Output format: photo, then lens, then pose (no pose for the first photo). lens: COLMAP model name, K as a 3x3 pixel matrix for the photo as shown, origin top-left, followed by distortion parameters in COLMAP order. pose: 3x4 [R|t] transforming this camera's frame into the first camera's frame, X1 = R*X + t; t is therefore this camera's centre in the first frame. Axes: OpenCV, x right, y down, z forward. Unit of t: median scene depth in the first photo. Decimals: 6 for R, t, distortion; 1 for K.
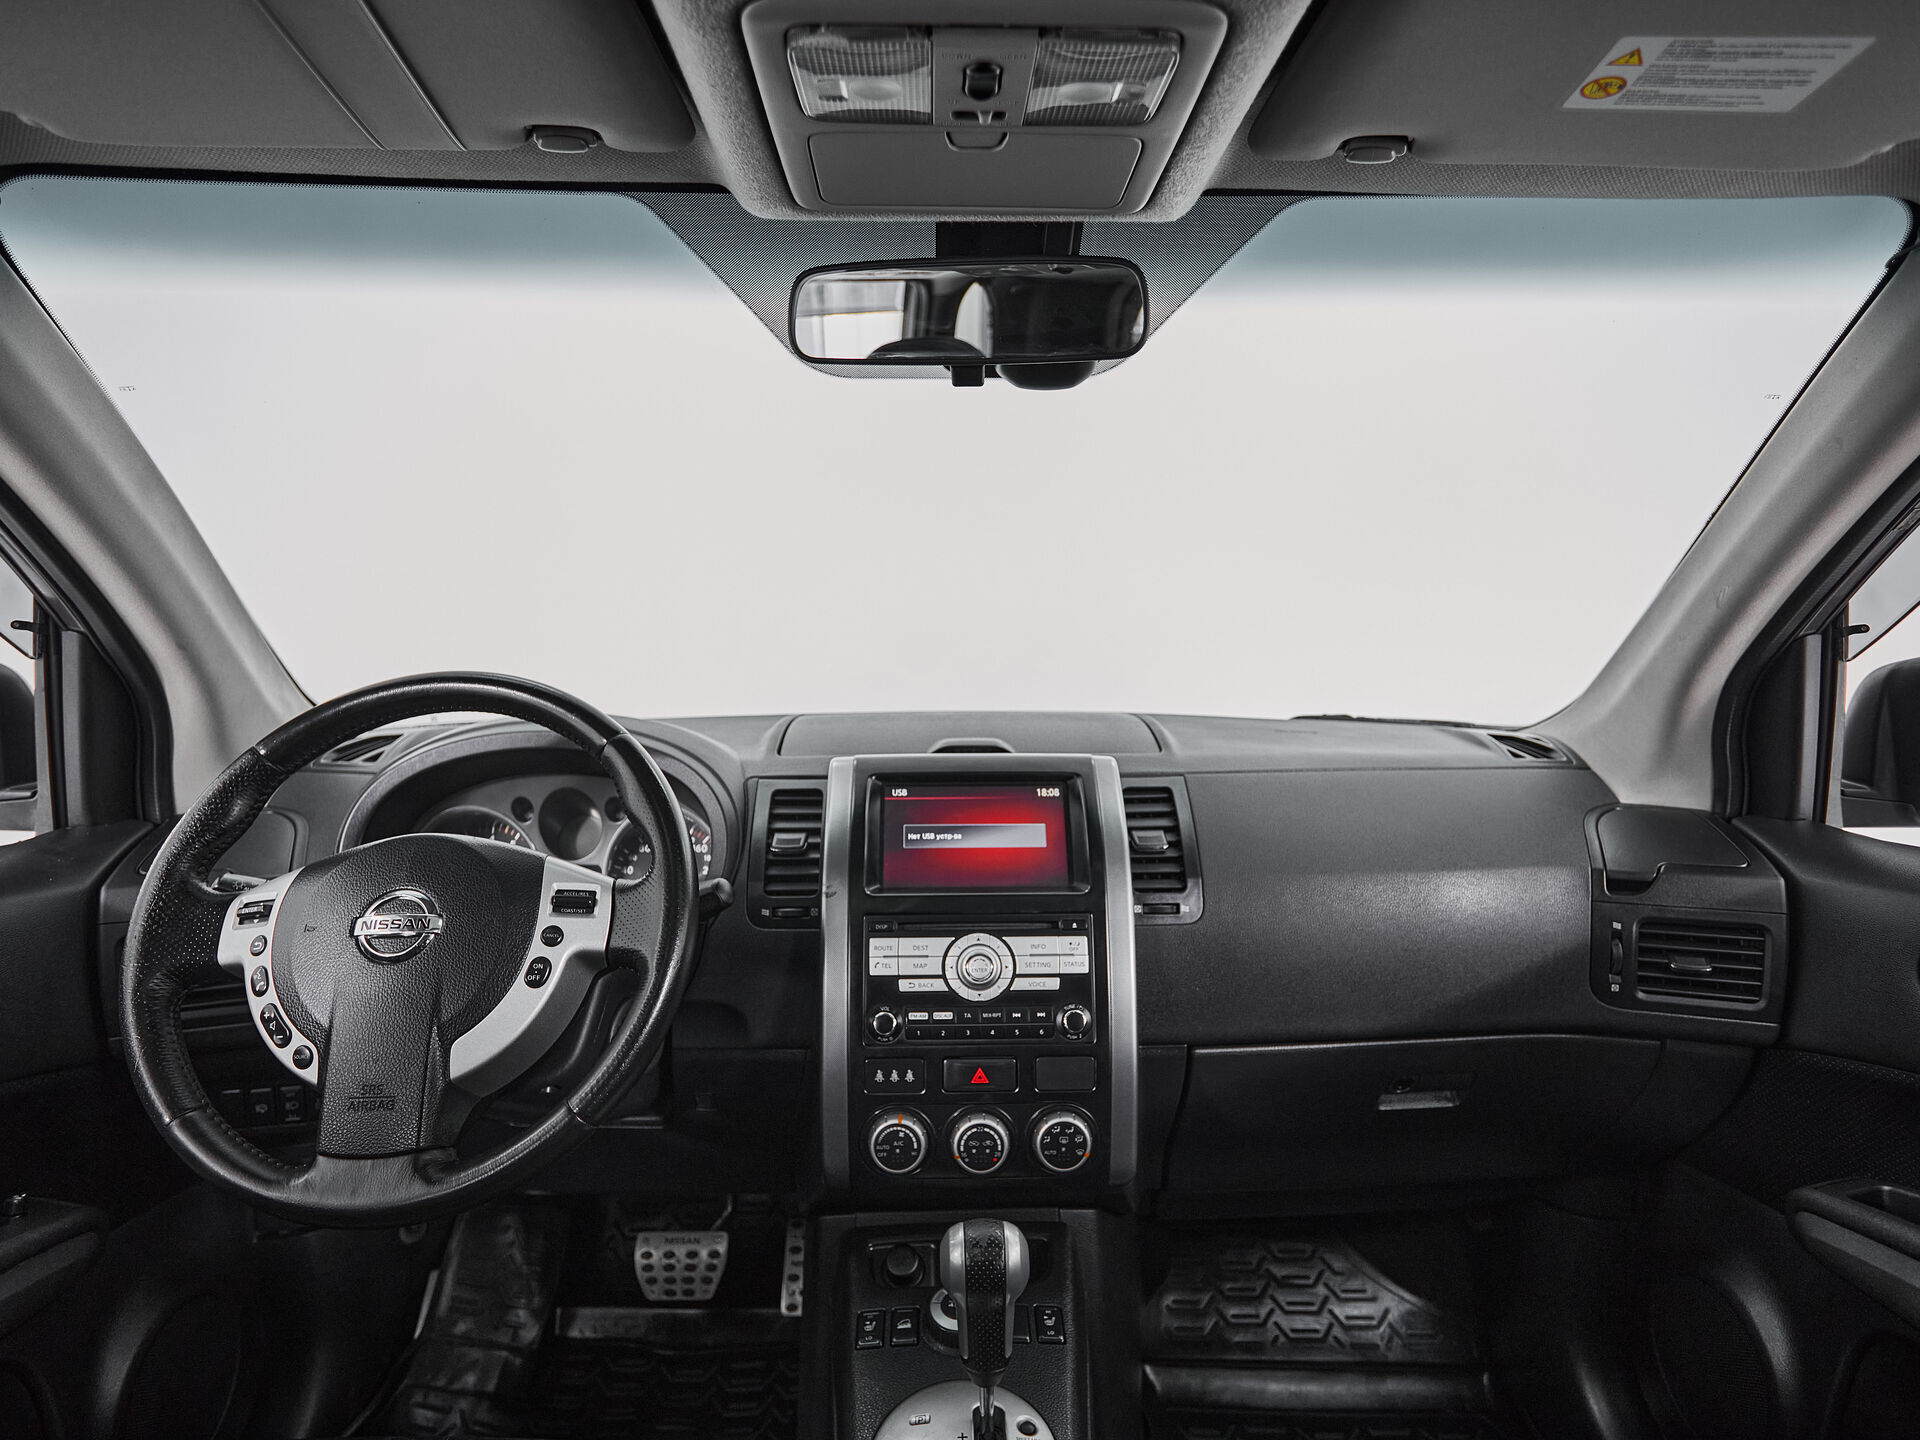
lens RADIAL K [[1082.4, 0, 954.6], [0, 1082.4, 770.6], [0, 0, 1]] dist [-0.001853, -0.004136]
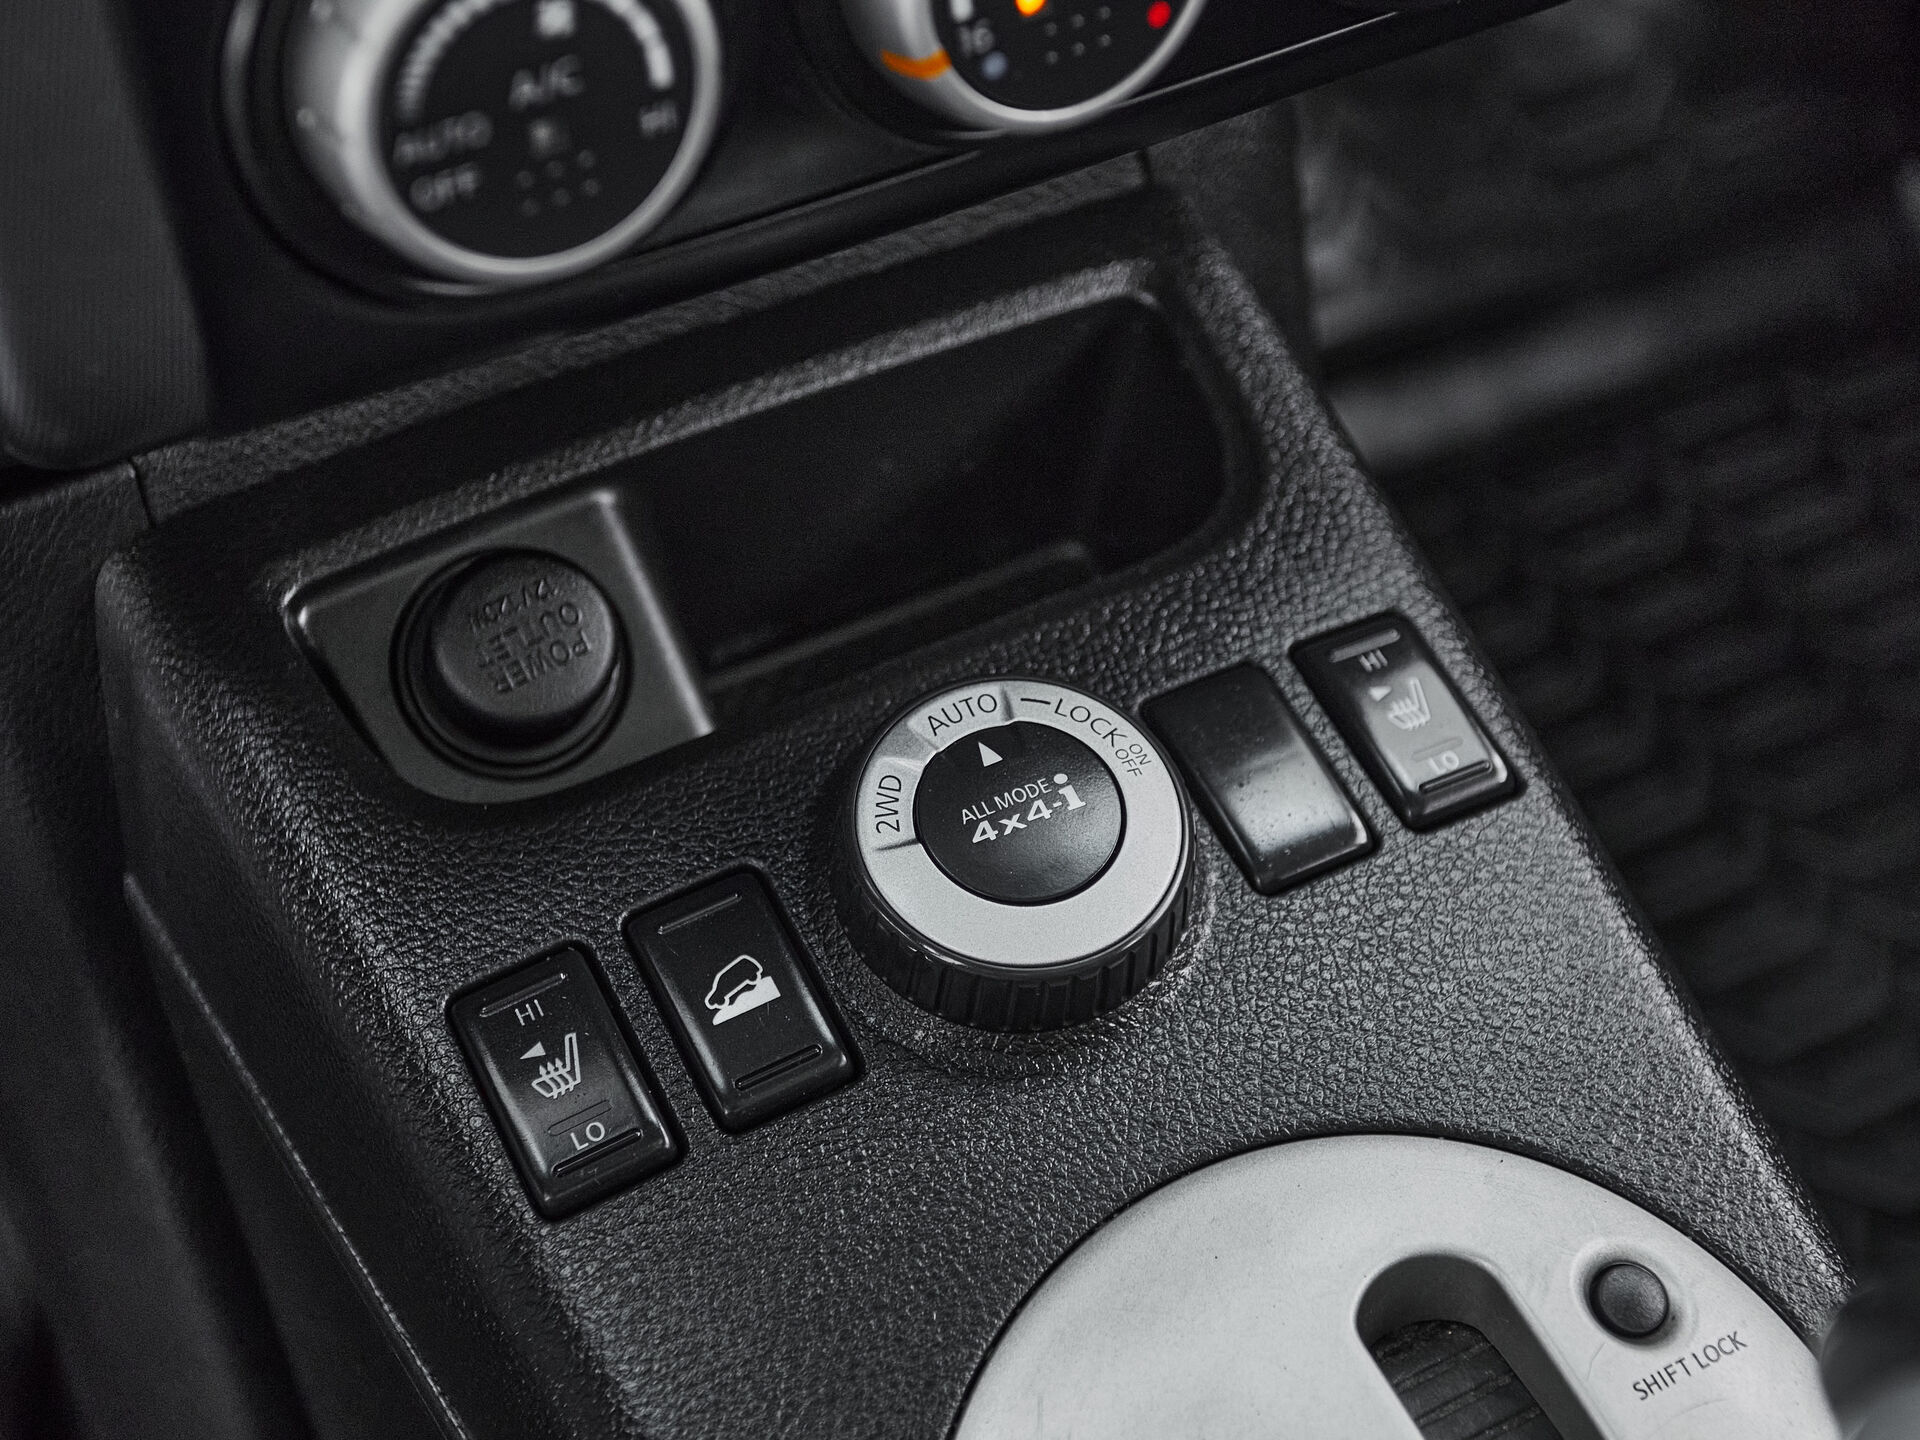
lens RADIAL K [[2683.6, 0, 950.9], [0, 2683.6, 718.5], [0, 0, 1]] dist [-0.000772, 0.000000]
pose [[0.891045, -0.333585, 0.307832, -0.135045], [0.057086, 0.755139, 0.653075, 0.182750], [-0.450311, -0.564346, 0.691905, 0.683703]]
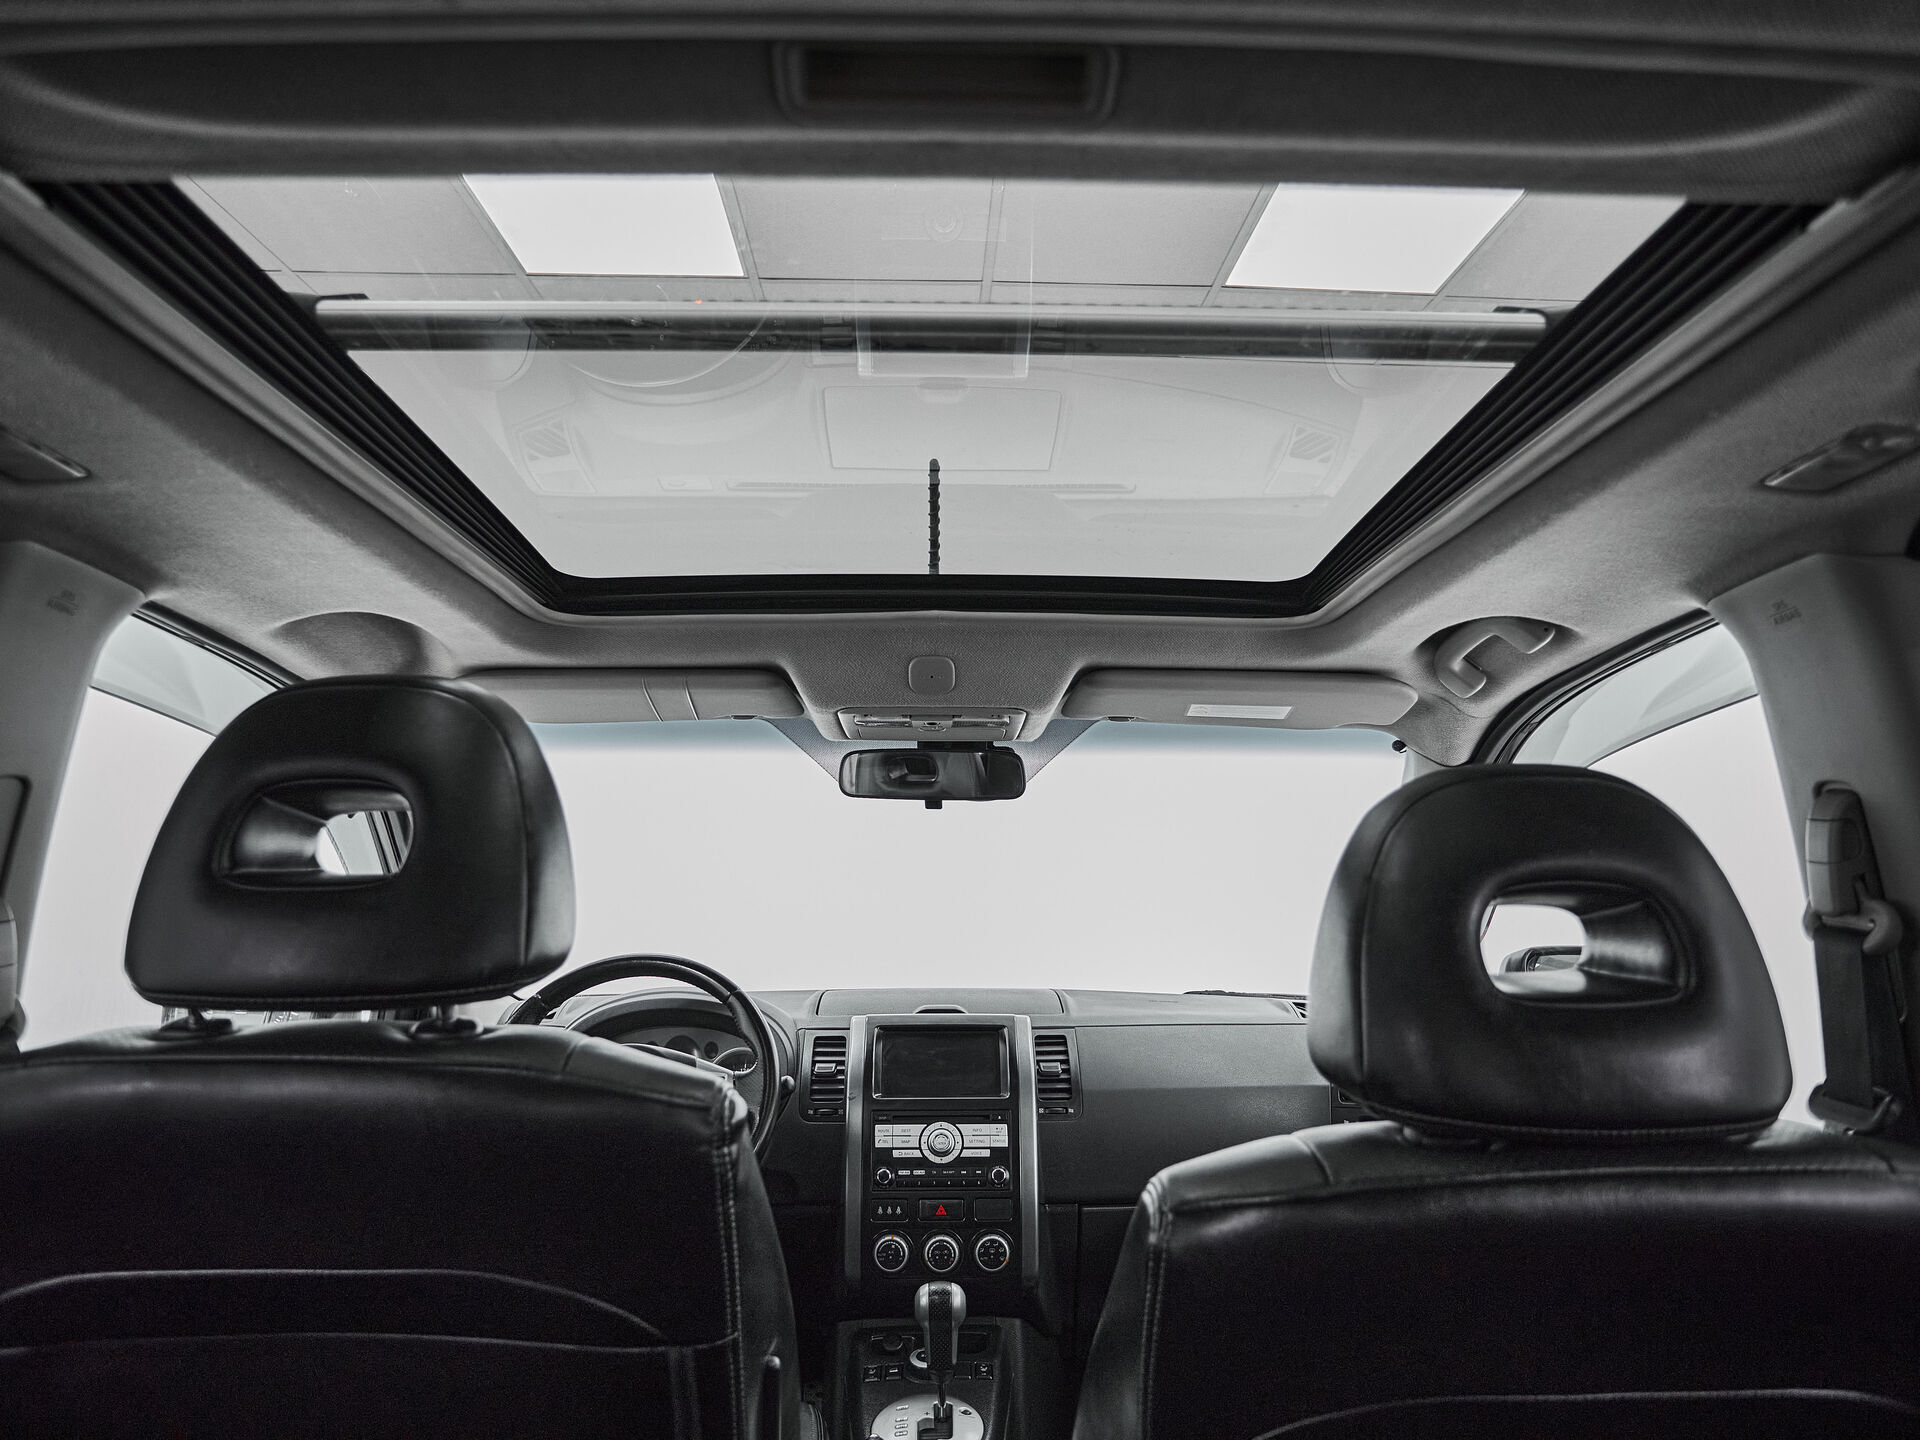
lens RADIAL K [[1278.0, 0, 954.4], [0, 1278.0, 717.4], [0, 0, 1]] dist [-0.062026, 0.029751]
pose [[0.999992, -0.000417, -0.004089, 0.050895], [-0.000692, 0.963551, -0.267523, 0.074636], [0.004052, 0.267524, 0.963543, -1.045449]]
